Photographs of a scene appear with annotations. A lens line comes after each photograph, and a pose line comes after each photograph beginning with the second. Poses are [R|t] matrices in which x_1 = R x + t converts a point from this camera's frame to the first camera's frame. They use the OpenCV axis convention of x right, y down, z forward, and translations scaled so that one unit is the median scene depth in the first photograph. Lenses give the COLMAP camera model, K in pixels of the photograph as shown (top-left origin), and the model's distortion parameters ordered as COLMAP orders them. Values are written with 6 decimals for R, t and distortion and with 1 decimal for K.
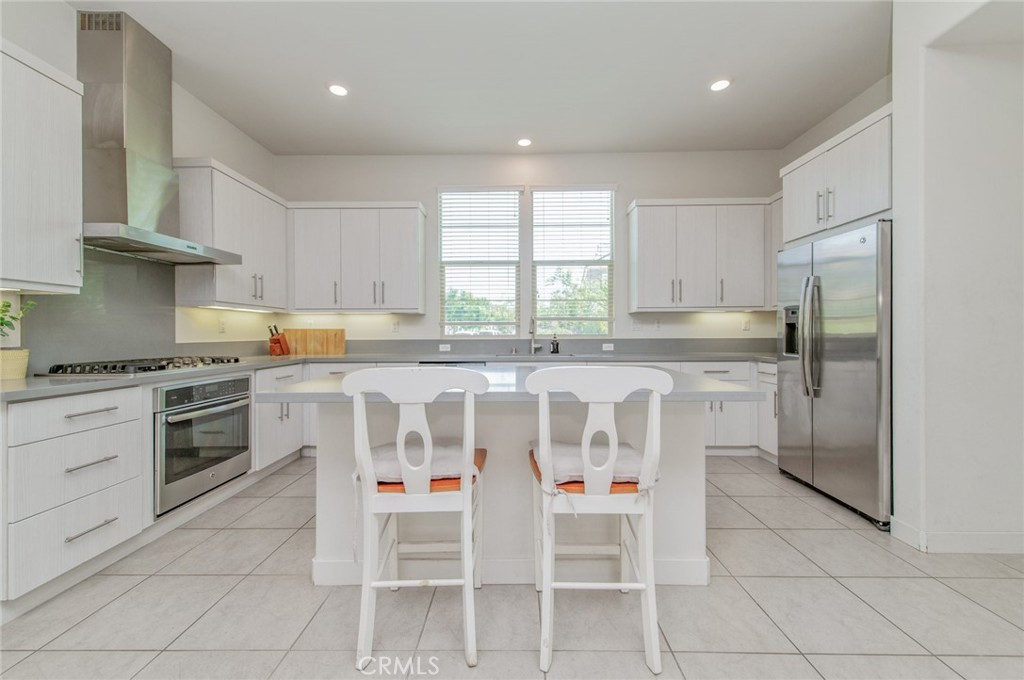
lens RADIAL K [[406.3, 0, 512.0], [0, 406.3, 336.5], [0, 0, 1]] dist [0.002752, 0.000401]
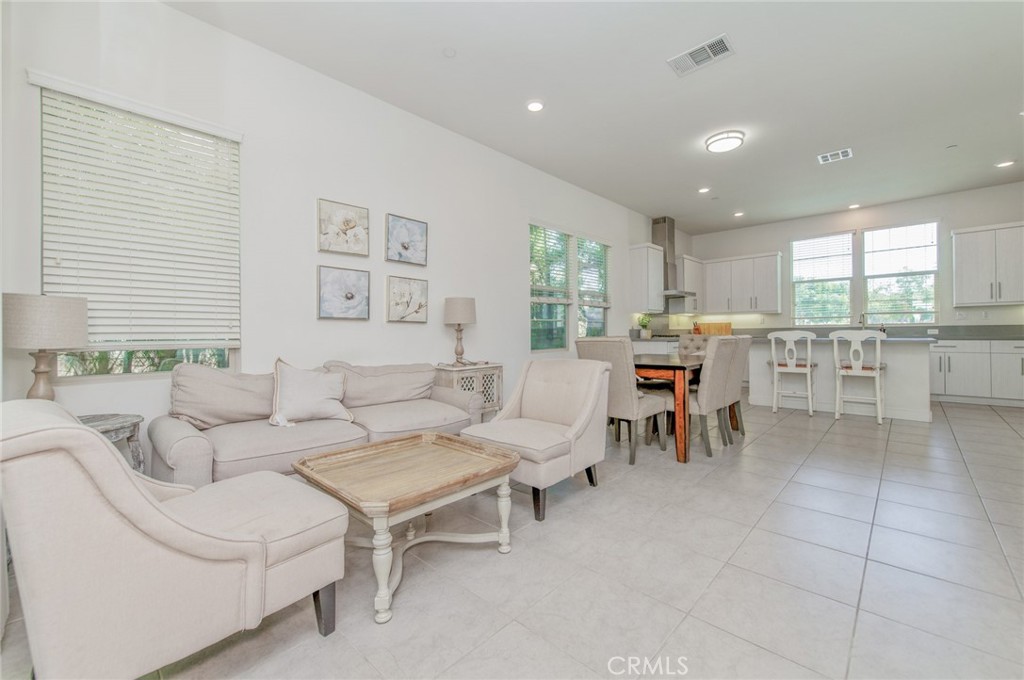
lens RADIAL K [[406.3, 0, 515.7], [0, 406.3, 333.8], [0, 0, 1]] dist [0.002752, 0.000401]
pose [[0.732312, -0.000826, -0.680969, 0.142546], [0.003304, 0.999992, 0.002340, 0.026317], [0.680961, -0.003963, 0.732309, -1.087587]]
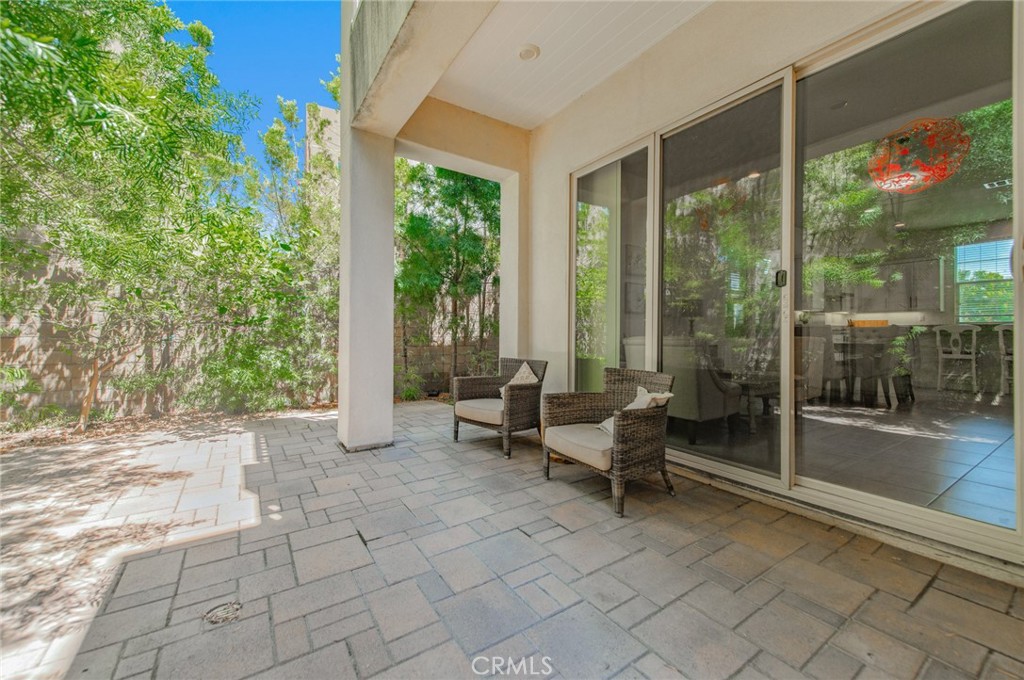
lens RADIAL K [[406.3, 0, 513.1], [0, 406.3, 326.2], [0, 0, 1]] dist [0.002752, 0.000401]
pose [[0.556529, -0.014258, -0.830706, 0.253946], [-0.003312, 0.999807, -0.019379, 0.062547], [0.830821, 0.013536, 0.556375, -1.805247]]
